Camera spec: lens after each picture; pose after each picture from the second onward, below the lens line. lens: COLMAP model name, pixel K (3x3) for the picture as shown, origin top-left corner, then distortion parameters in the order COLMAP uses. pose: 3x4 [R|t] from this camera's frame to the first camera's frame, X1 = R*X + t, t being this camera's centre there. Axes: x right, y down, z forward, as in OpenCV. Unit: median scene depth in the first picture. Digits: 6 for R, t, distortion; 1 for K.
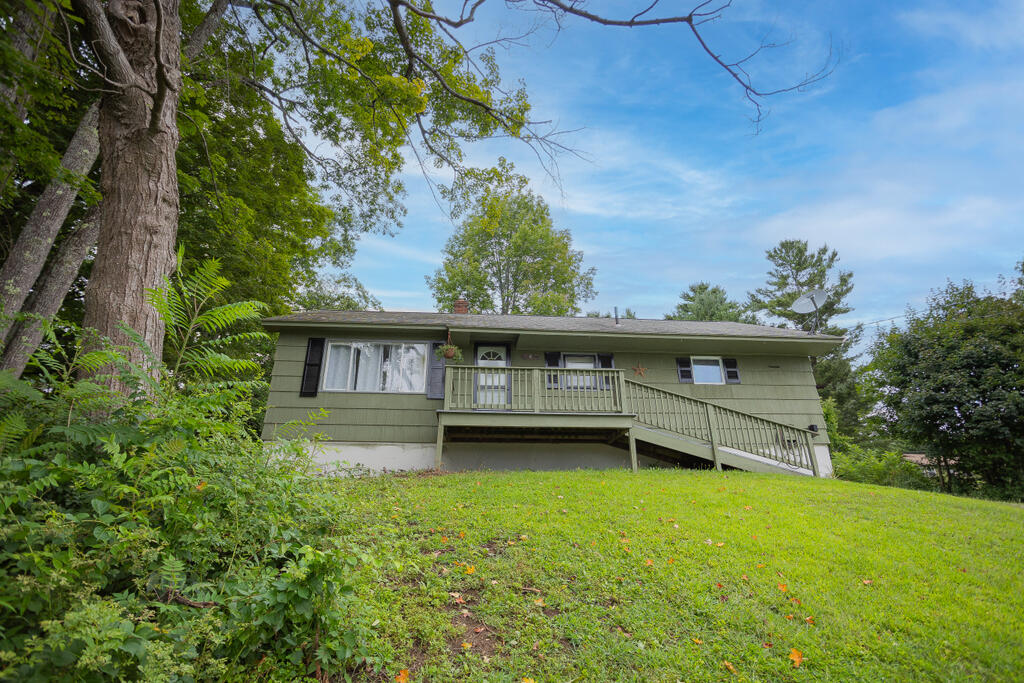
lens RADIAL K [[494.4, 0, 512.0], [0, 494.4, 341.5], [0, 0, 1]] dist [-0.018051, 0.000304]
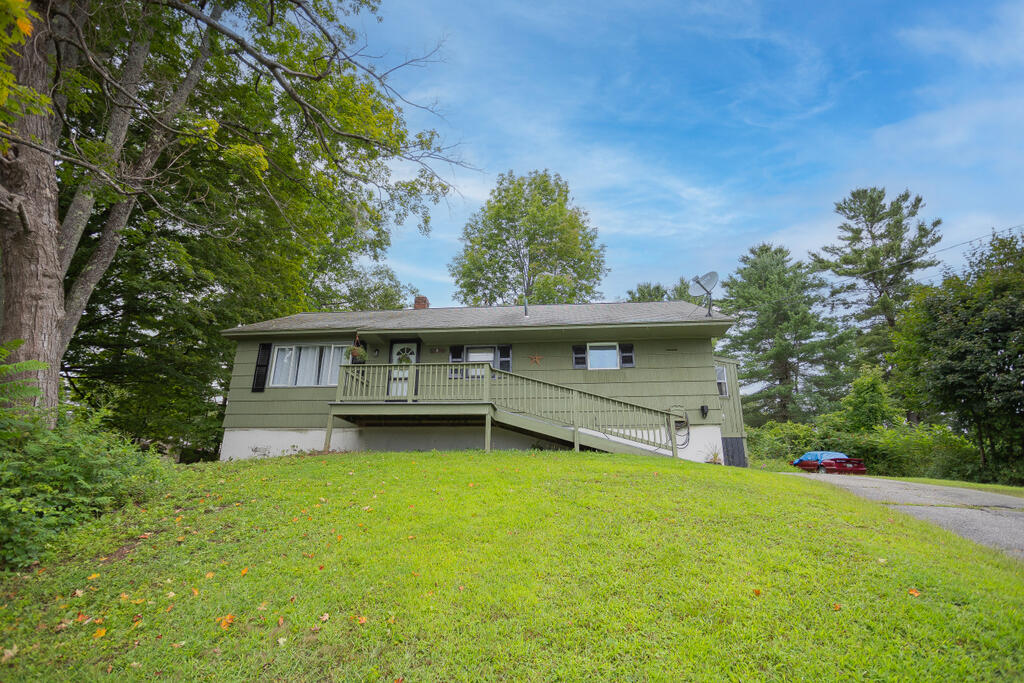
lens RADIAL K [[511.9, 0, 529.2], [0, 511.9, 340.9], [0, 0, 1]] dist [-0.022590, 0.000925]
pose [[0.980804, -0.044417, -0.189869, 0.451683], [0.055230, 0.997117, 0.052040, -0.039866], [0.187010, -0.061528, 0.980429, -0.101703]]
